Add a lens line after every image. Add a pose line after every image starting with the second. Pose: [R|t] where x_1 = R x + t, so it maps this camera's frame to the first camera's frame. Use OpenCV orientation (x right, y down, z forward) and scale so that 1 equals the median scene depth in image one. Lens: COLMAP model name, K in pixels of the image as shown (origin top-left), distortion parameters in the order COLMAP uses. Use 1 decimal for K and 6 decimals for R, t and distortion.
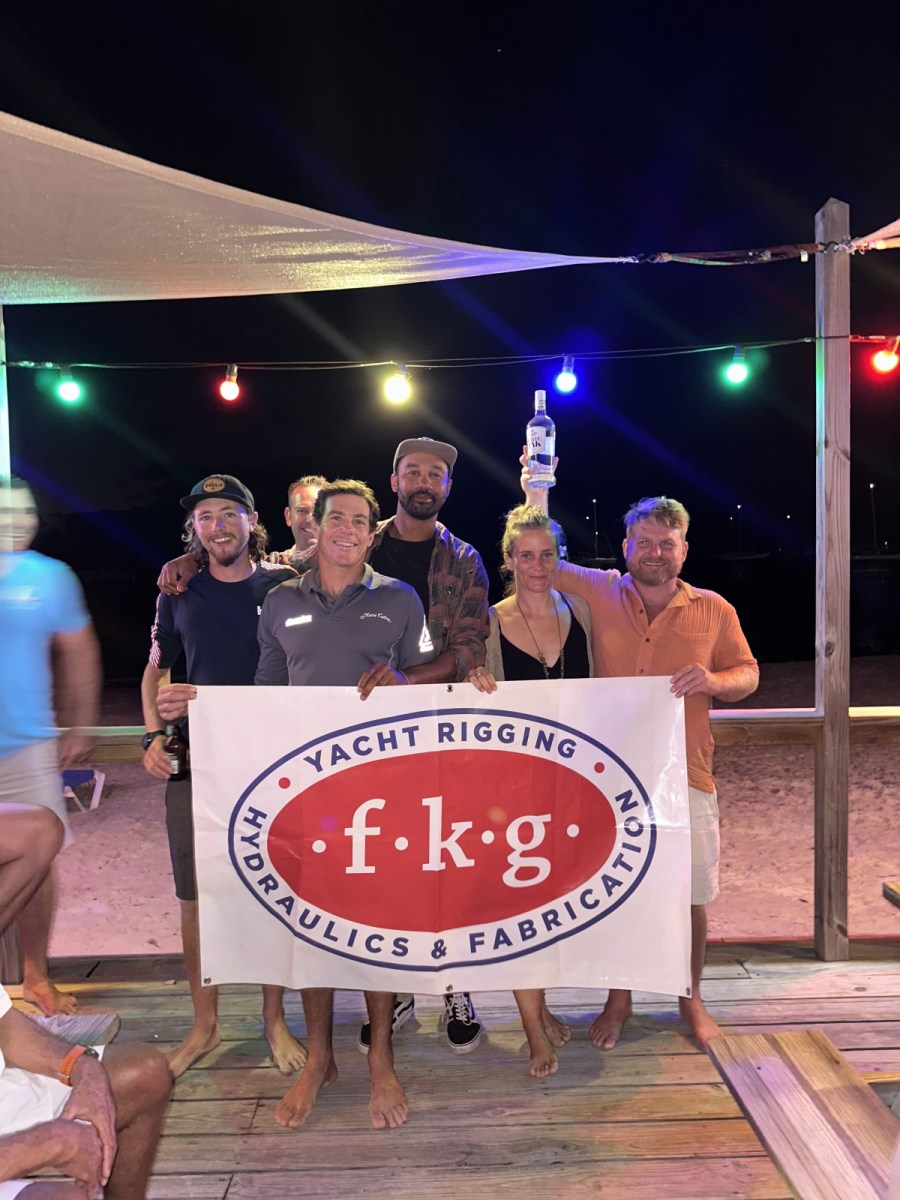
lens RADIAL K [[802.8, 0, 441.8], [0, 802.8, 602.9], [0, 0, 1]] dist [0.004482, -0.010046]
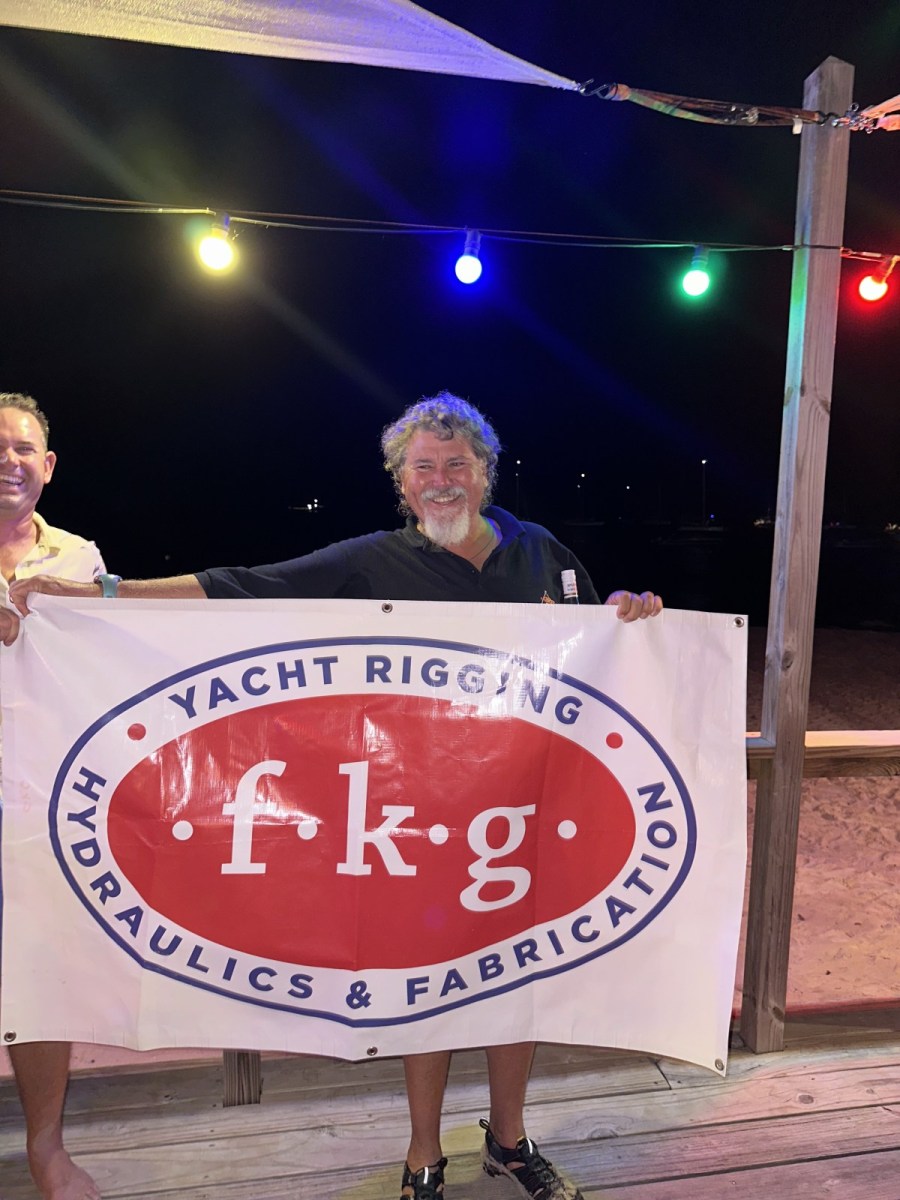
lens RADIAL K [[802.8, 0, 449.0], [0, 802.8, 589.4], [0, 0, 1]] dist [0.004482, -0.010046]
pose [[0.981962, 0.034811, 0.185846, 0.019714], [-0.041051, 0.998712, 0.029834, -0.020219], [-0.184568, -0.036926, 0.982126, 0.310332]]
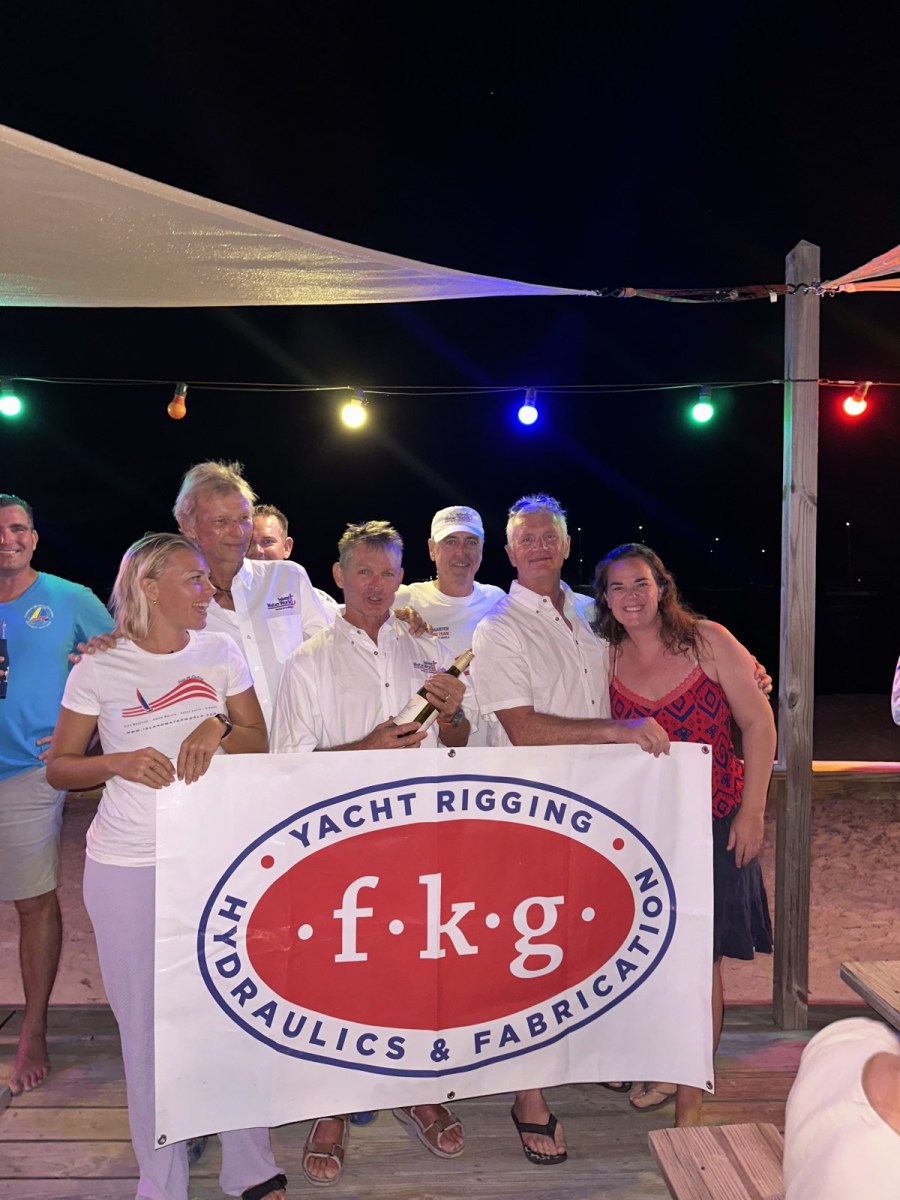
lens RADIAL K [[802.8, 0, 439.5], [0, 802.8, 597.0], [0, 0, 1]] dist [0.004482, -0.010046]
pose [[0.999184, 0.032777, 0.023585, 0.032927], [-0.031909, 0.998833, -0.036256, -0.017966], [-0.024746, 0.035474, 0.999064, 0.044708]]
